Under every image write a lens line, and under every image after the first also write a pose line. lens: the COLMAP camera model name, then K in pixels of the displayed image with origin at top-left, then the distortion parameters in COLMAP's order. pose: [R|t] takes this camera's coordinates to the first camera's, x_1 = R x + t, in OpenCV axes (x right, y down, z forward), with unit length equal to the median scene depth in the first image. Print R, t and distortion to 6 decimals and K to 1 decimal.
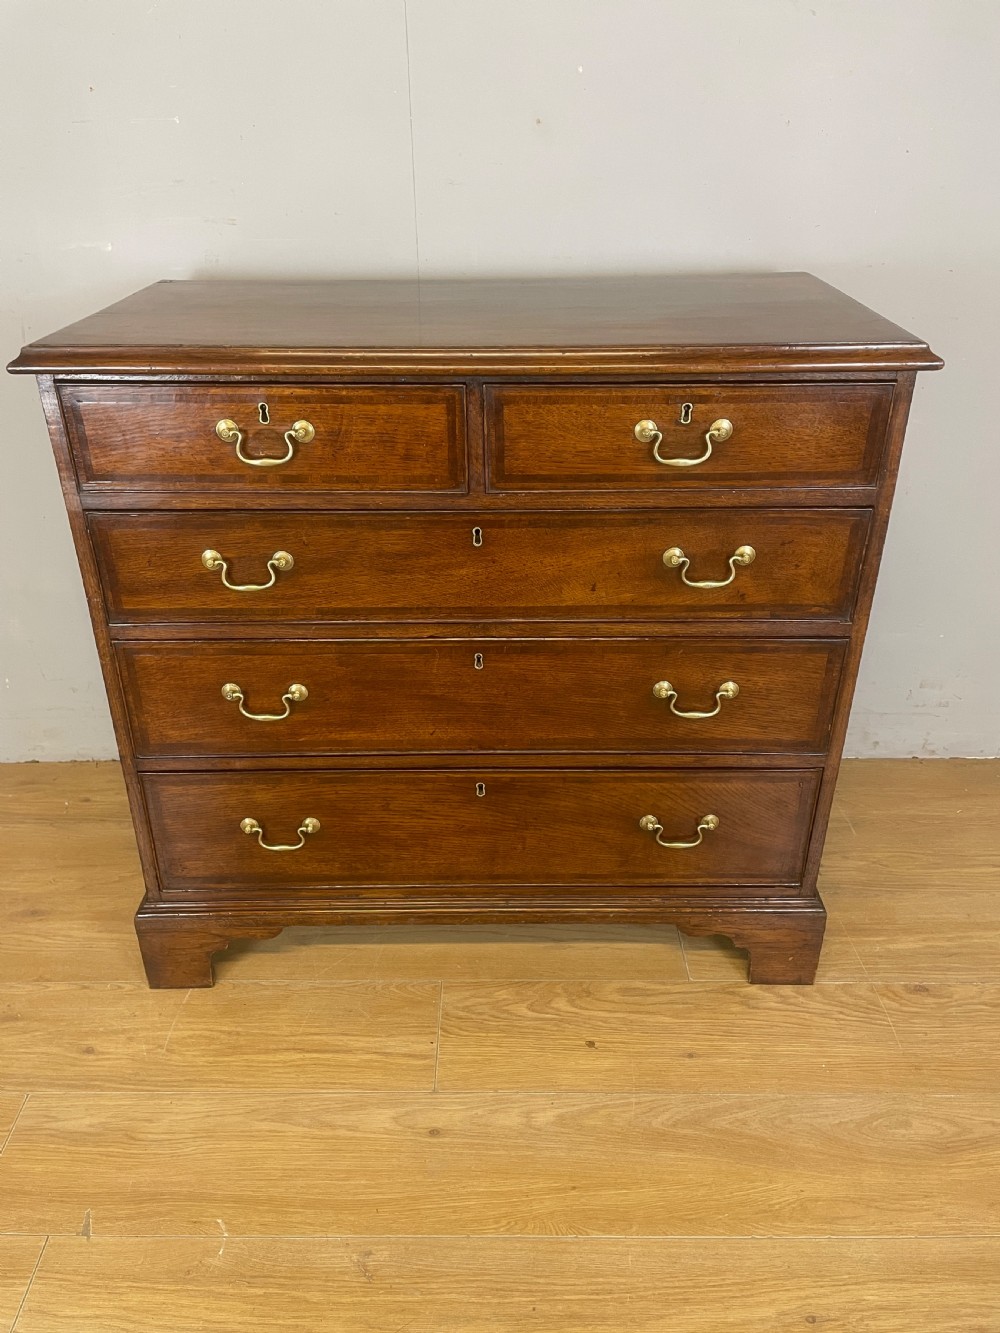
lens RADIAL K [[1010.0, 0, 491.3], [0, 1010.0, 659.1], [0, 0, 1]] dist [0.095872, -0.122537]
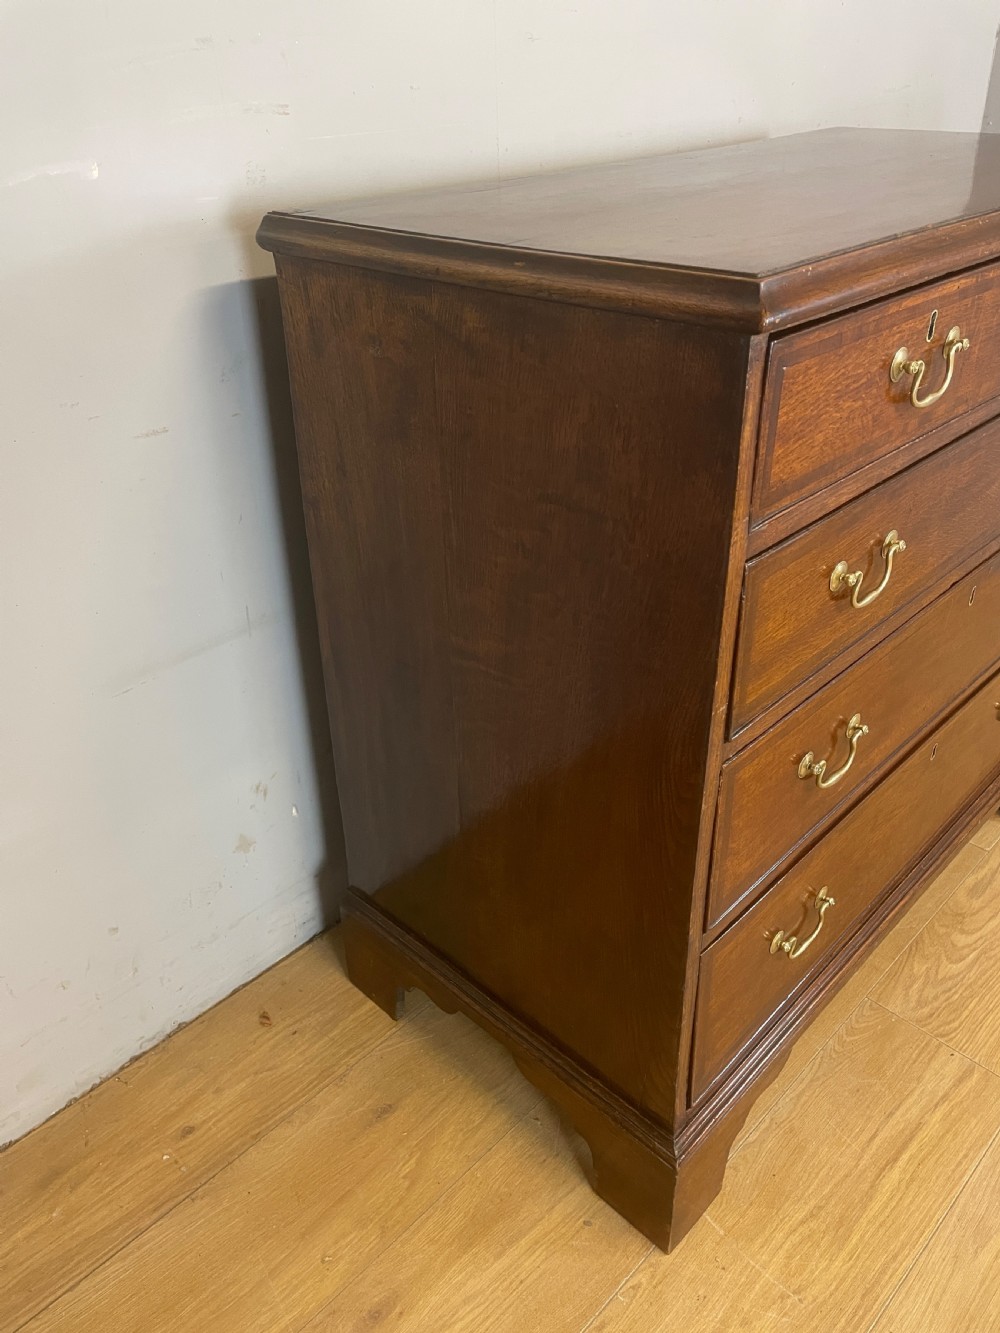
lens RADIAL K [[1010.0, 0, 496.2], [0, 1010.0, 653.1], [0, 0, 1]] dist [0.095872, -0.122537]
pose [[0.699761, -0.371916, 0.609929, -0.832435], [0.357474, 0.921506, 0.151783, -0.226197], [-0.618504, 0.111822, 0.777785, 0.618556]]
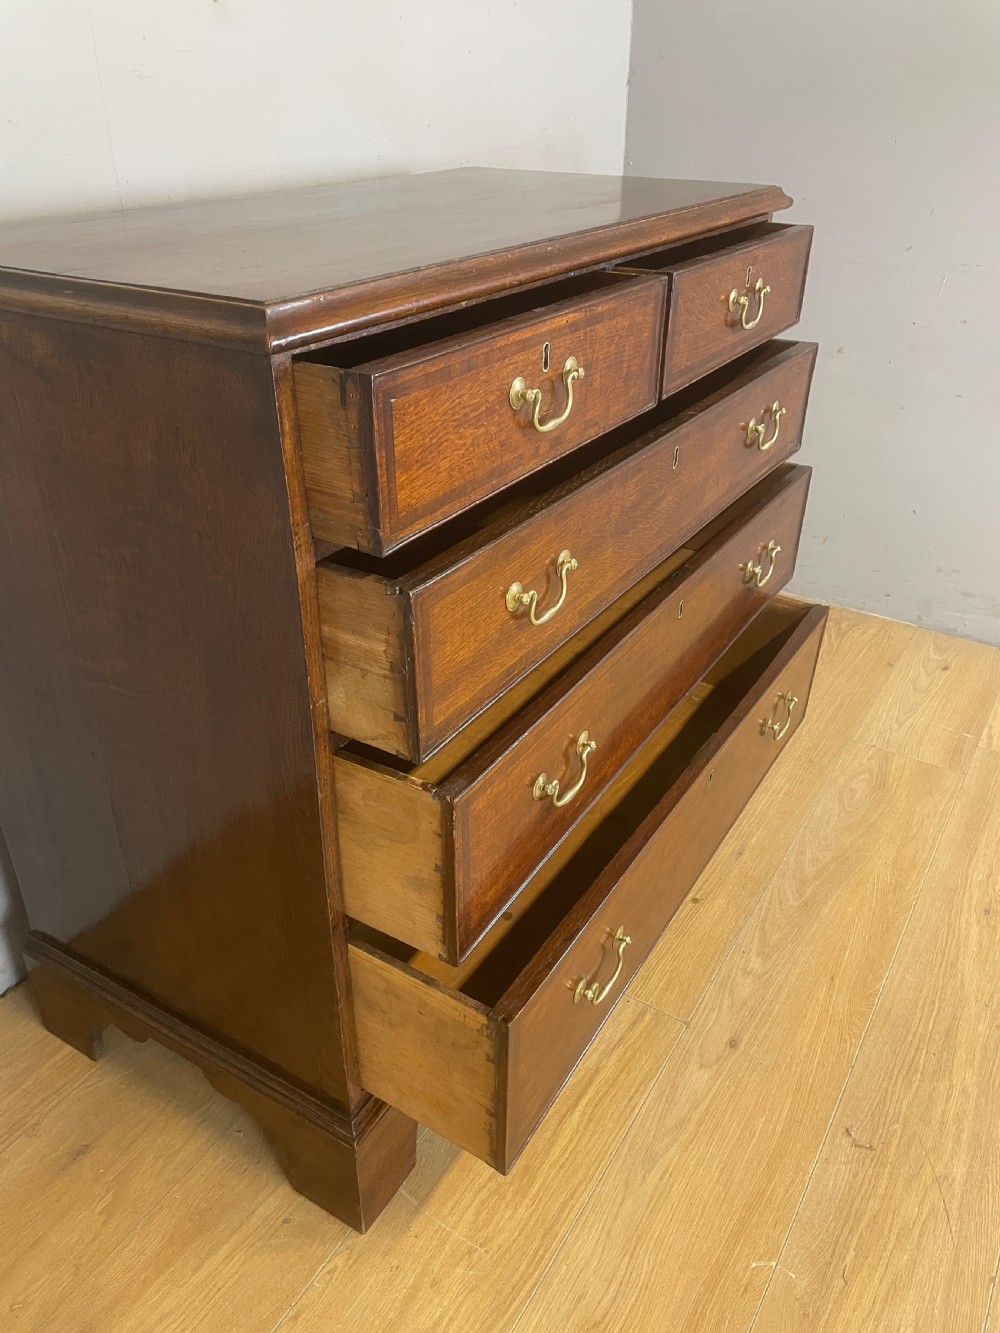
lens RADIAL K [[1010.0, 0, 501.0], [0, 1010.0, 654.4], [0, 0, 1]] dist [0.095872, -0.122537]
pose [[0.523548, -0.410074, 0.746817, -0.795239], [0.399330, 0.892415, 0.210075, -0.174360], [-0.752617, 0.188242, 0.630977, 0.508210]]
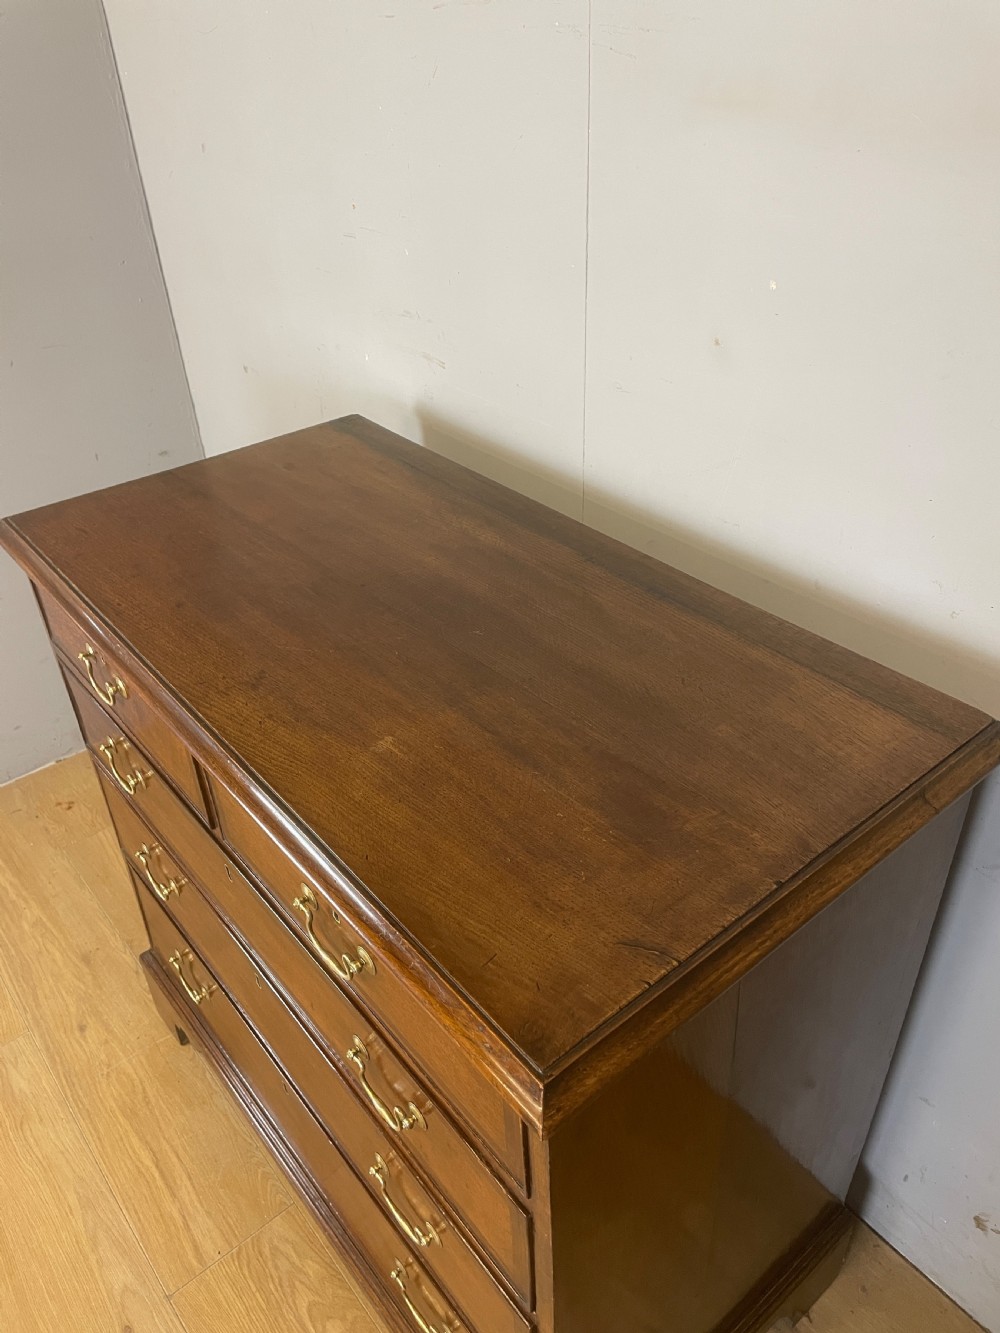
lens RADIAL K [[1010.0, 0, 489.8], [0, 1010.0, 654.6], [0, 0, 1]] dist [0.095872, -0.122537]
pose [[0.638331, 0.423215, -0.642980, 0.576510], [-0.338076, 0.904561, 0.259758, -0.561961], [0.691548, 0.051564, 0.720487, 0.510359]]
